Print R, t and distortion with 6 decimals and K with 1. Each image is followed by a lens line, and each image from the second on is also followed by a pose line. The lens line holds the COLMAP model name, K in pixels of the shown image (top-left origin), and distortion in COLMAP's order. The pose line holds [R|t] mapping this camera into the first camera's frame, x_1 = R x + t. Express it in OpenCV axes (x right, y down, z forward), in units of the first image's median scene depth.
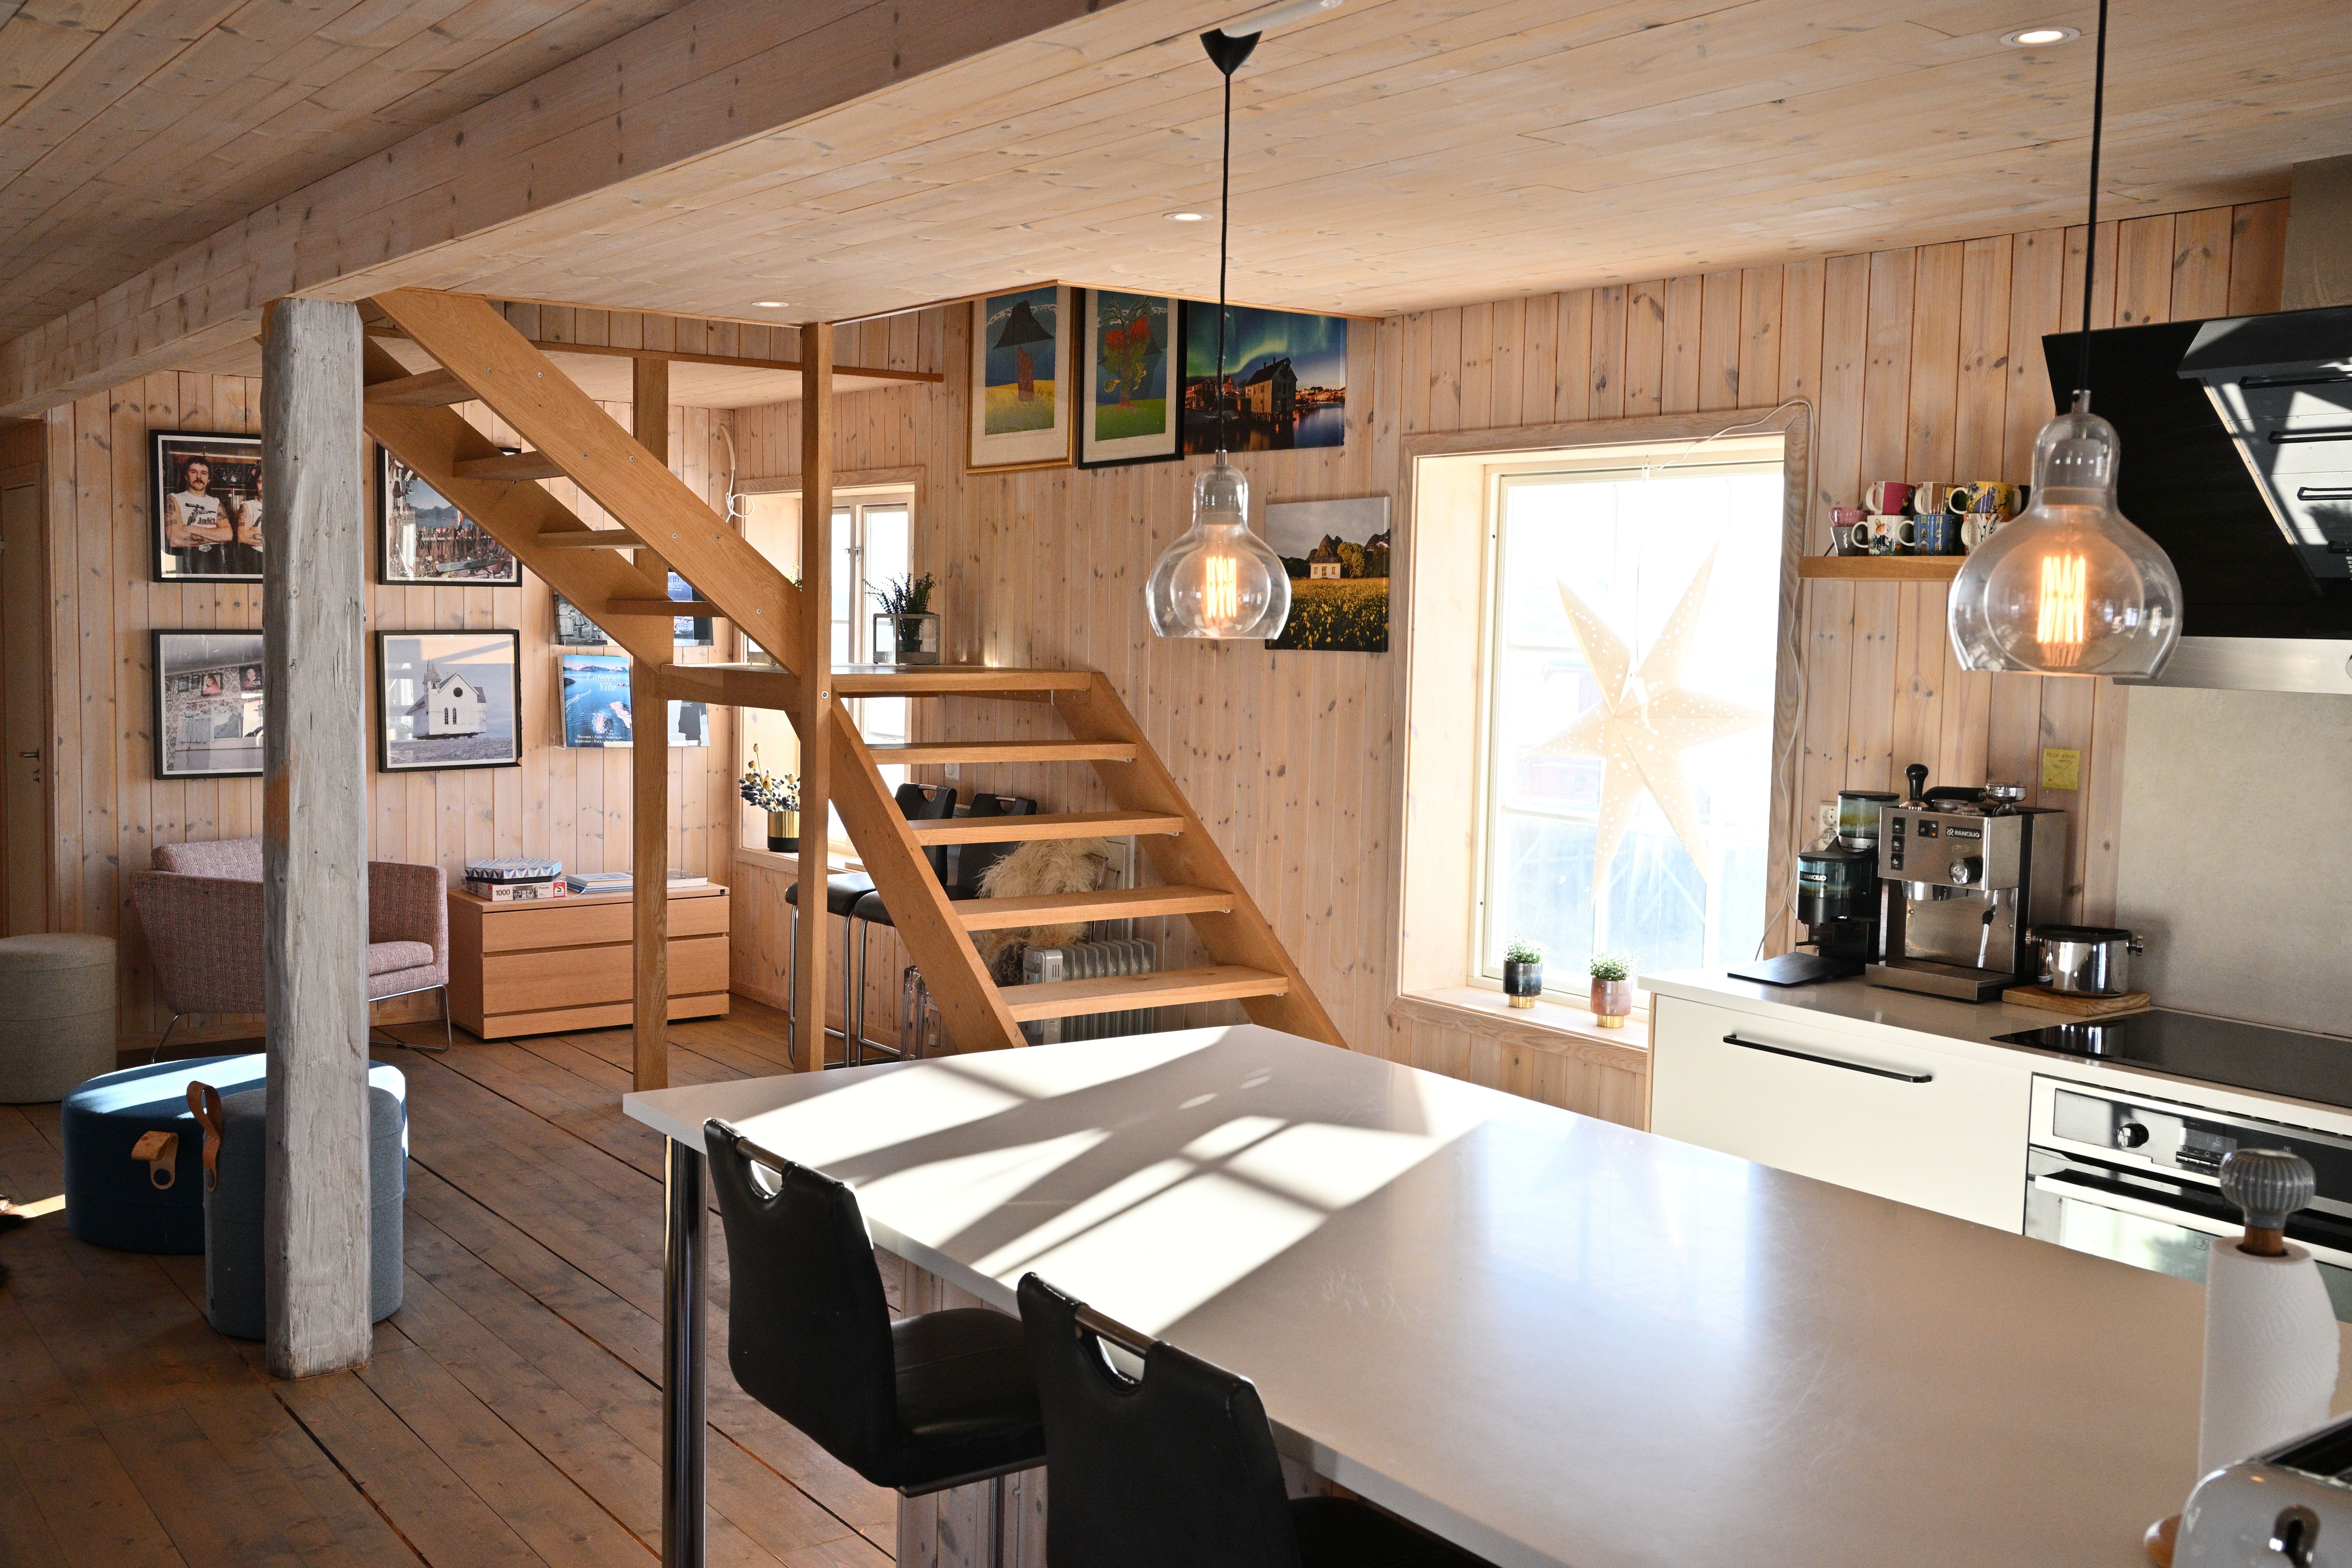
lens RADIAL K [[2169.8, 0, 1176.0], [0, 2169.8, 784.0], [0, 0, 1]] dist [0.018559, -0.005791]
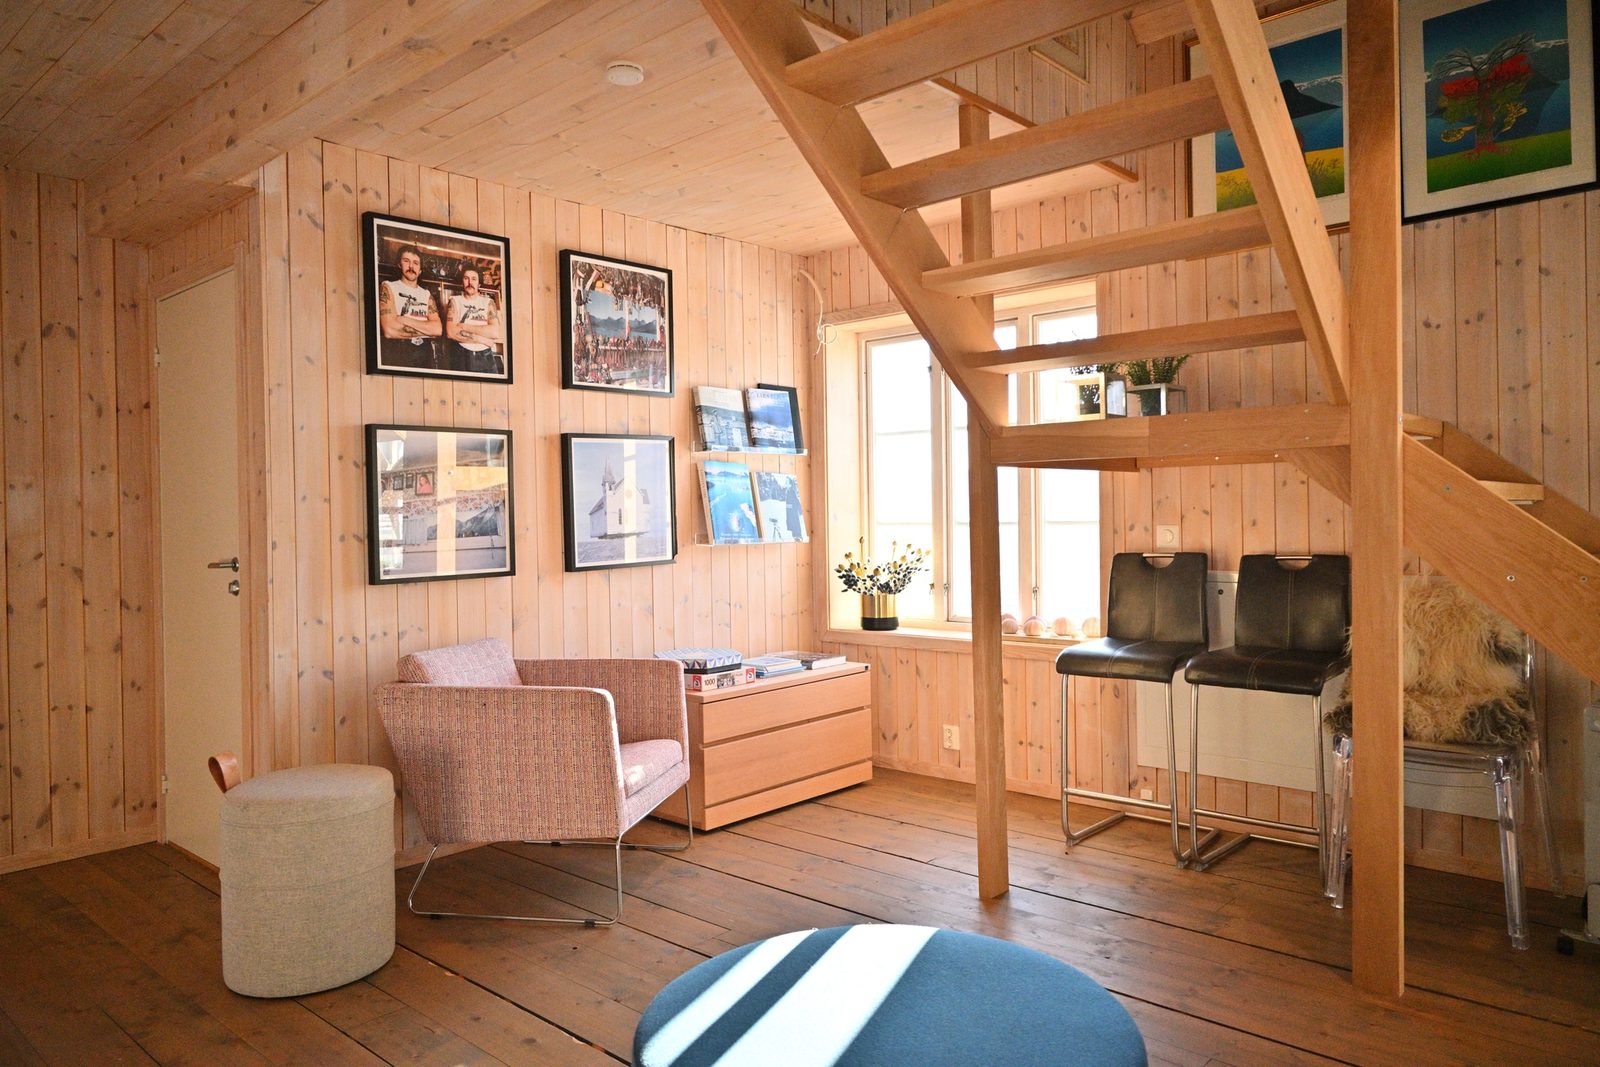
lens RADIAL K [[1064.6, 0, 806.7], [0, 1064.6, 528.4], [0, 0, 1]] dist [0.000841, 0.002767]
pose [[0.979787, -0.039377, 0.196128, -0.373070], [0.052303, 0.996756, -0.061164, 0.011283], [-0.193084, 0.070186, 0.978669, 0.514329]]
